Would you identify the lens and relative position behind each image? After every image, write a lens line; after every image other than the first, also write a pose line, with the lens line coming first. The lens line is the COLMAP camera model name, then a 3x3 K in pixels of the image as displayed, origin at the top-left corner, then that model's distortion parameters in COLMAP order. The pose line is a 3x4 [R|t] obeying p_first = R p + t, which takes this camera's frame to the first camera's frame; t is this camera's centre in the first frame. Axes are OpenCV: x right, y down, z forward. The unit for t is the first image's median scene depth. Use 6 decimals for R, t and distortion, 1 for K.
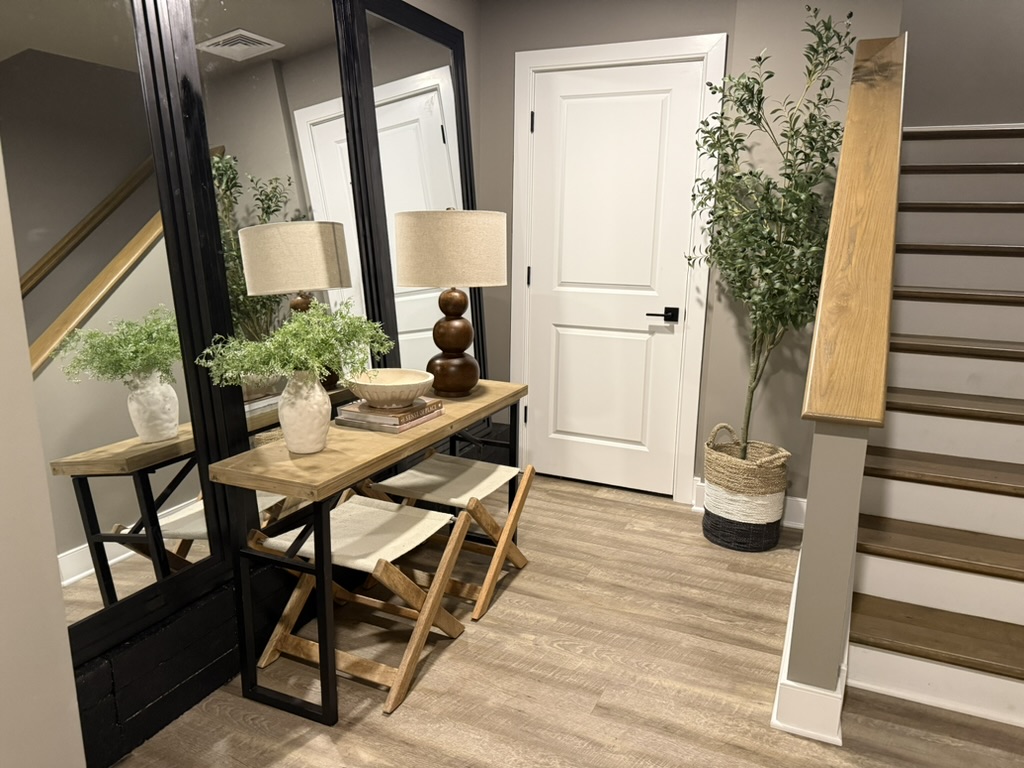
lens RADIAL K [[725.3, 0, 507.5], [0, 725.3, 388.8], [0, 0, 1]] dist [0.035568, -0.045987]
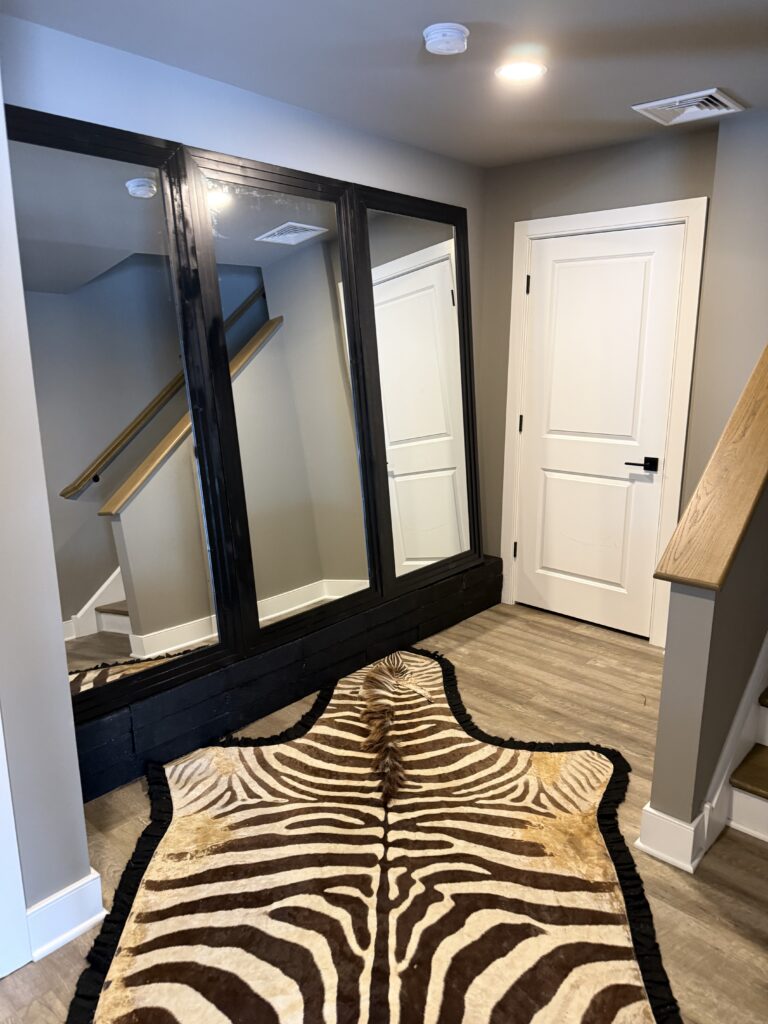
lens RADIAL K [[725.3, 0, 388.8], [0, 725.3, 508.3], [0, 0, 1]] dist [0.035568, -0.045987]
pose [[0.954677, 0.052409, -0.292994, 0.176263], [-0.053996, 0.998538, 0.002673, -0.021522], [0.292706, 0.013268, 0.956110, -0.107587]]
